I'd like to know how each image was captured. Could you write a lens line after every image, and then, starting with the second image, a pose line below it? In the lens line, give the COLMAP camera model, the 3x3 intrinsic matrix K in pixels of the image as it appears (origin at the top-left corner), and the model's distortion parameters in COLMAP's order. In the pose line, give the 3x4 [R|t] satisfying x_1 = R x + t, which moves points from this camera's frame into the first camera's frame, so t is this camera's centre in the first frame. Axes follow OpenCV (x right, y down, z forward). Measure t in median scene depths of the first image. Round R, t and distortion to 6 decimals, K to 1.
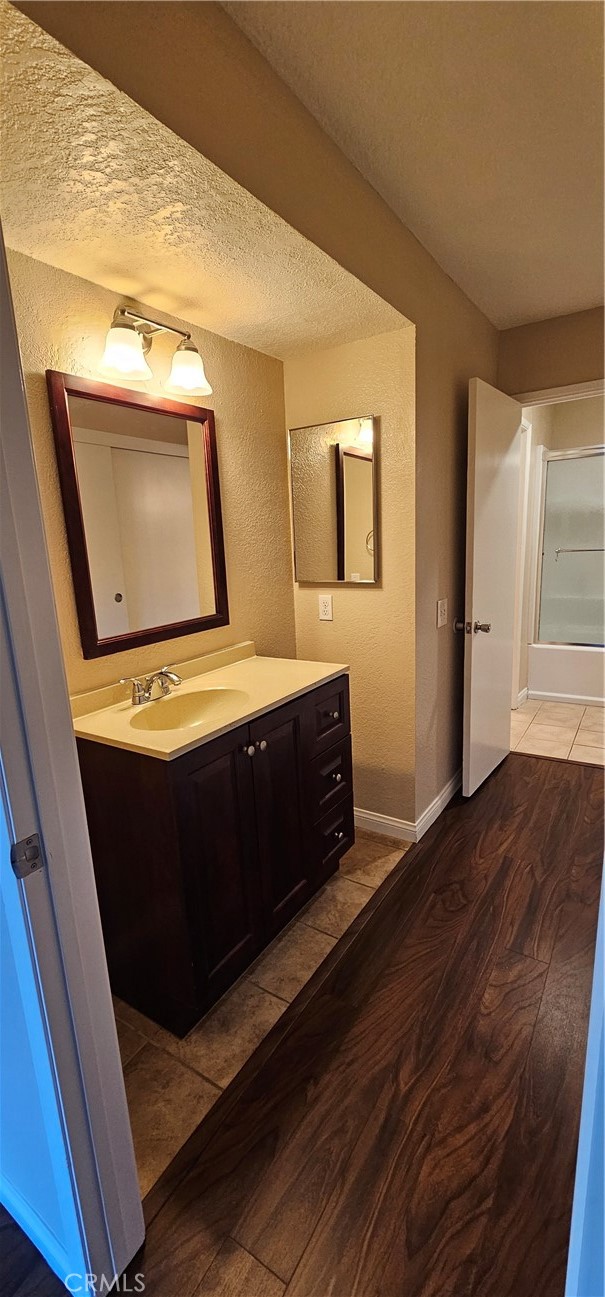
lens RADIAL K [[528.8, 0, 300.2], [0, 528.8, 655.9], [0, 0, 1]] dist [-0.003385, 0.000935]
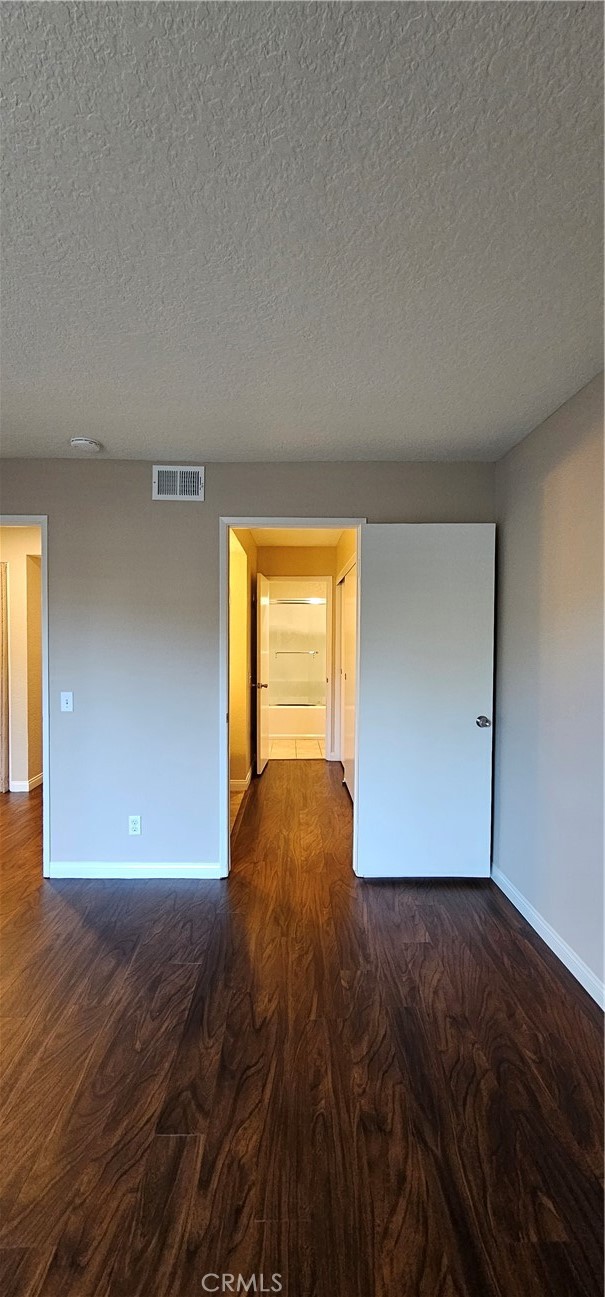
lens RADIAL K [[528.8, 0, 300.2], [0, 528.8, 655.9], [0, 0, 1]] dist [-0.003385, 0.000935]
pose [[0.828248, 0.033601, 0.559353, -0.766832], [0.077146, 0.981858, -0.173213, 0.219728], [-0.555026, 0.186615, 0.810630, -0.851495]]
